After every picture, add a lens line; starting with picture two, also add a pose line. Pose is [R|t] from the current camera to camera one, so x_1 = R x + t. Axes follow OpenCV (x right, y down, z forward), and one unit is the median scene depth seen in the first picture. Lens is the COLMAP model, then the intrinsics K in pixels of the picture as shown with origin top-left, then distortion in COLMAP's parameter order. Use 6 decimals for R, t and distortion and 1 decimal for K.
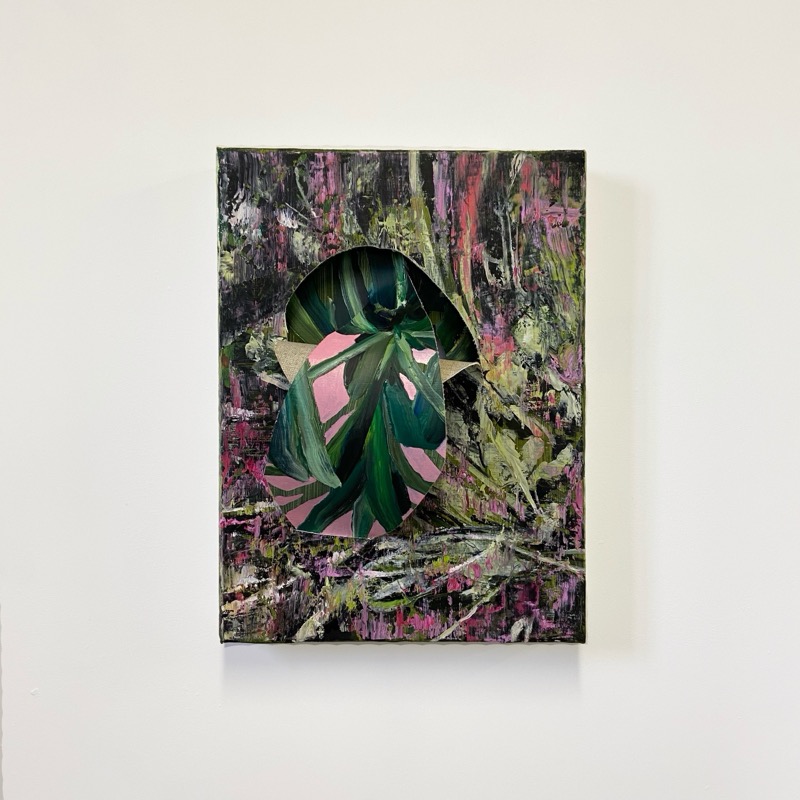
lens RADIAL K [[838.5, 0, 398.5], [0, 838.5, 397.2], [0, 0, 1]] dist [0.032906, 0.000000]
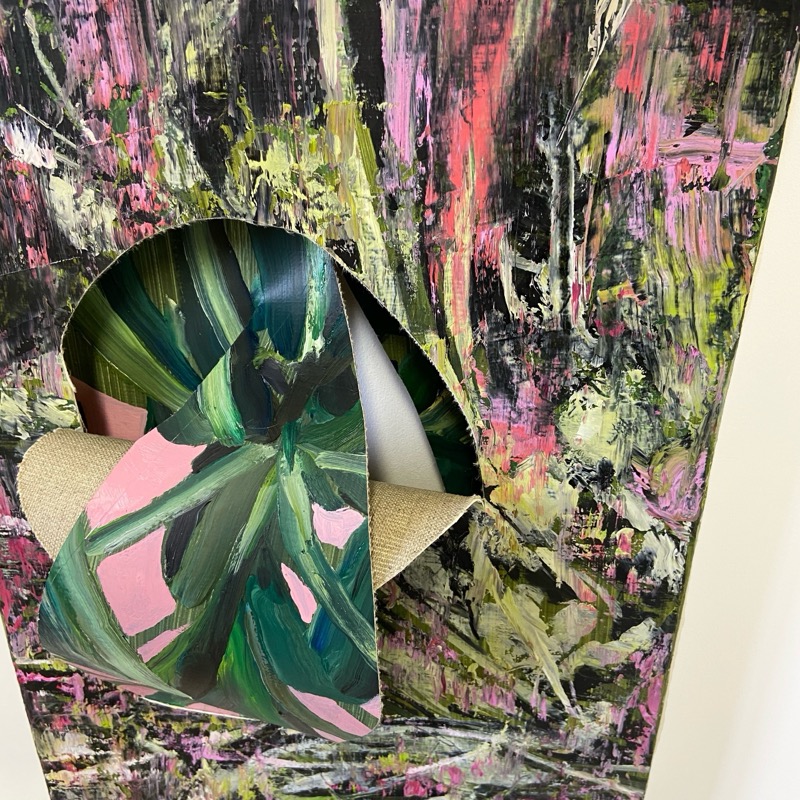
lens RADIAL K [[838.5, 0, 403.3], [0, 838.5, 403.6], [0, 0, 1]] dist [0.032906, 0.000000]
pose [[0.995057, 0.058446, -0.080280, 0.090191], [-0.017889, 0.900727, 0.434018, -0.279671], [0.097677, -0.430437, 0.897320, 0.589135]]
